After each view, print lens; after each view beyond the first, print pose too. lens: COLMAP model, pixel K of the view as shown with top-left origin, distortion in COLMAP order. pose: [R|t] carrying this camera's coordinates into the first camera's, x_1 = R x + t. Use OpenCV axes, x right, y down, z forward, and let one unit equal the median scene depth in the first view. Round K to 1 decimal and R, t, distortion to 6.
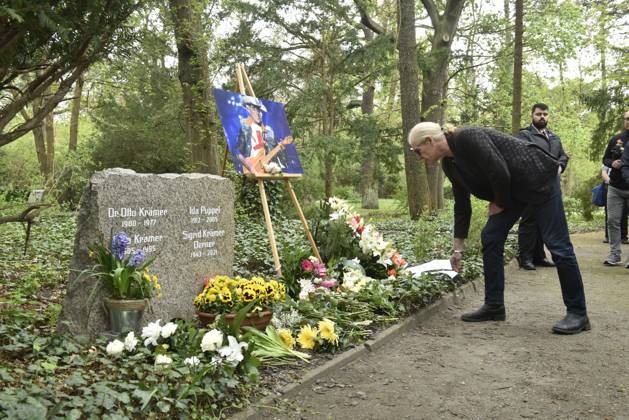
lens RADIAL K [[572.9, 0, 314.5], [0, 572.9, 210.0], [0, 0, 1]] dist [0.014935, 0.000434]
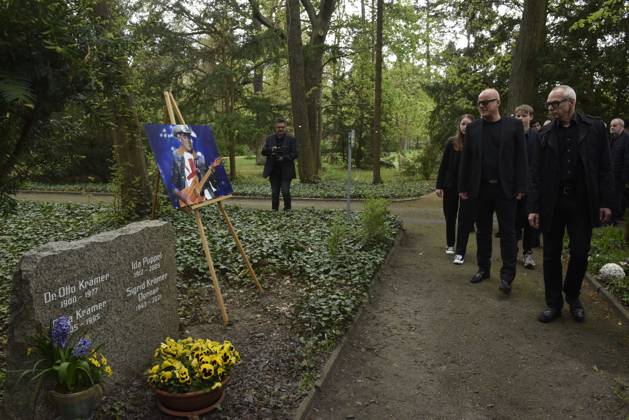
lens RADIAL K [[438.0, 0, 314.5], [0, 438.0, 210.0], [0, 0, 1]] dist [-0.045675, -0.002836]
pose [[0.975208, -0.043100, 0.217052, -0.054790], [0.017563, 0.992830, 0.118238, -0.137548], [-0.220591, -0.111495, 0.968973, 0.173706]]
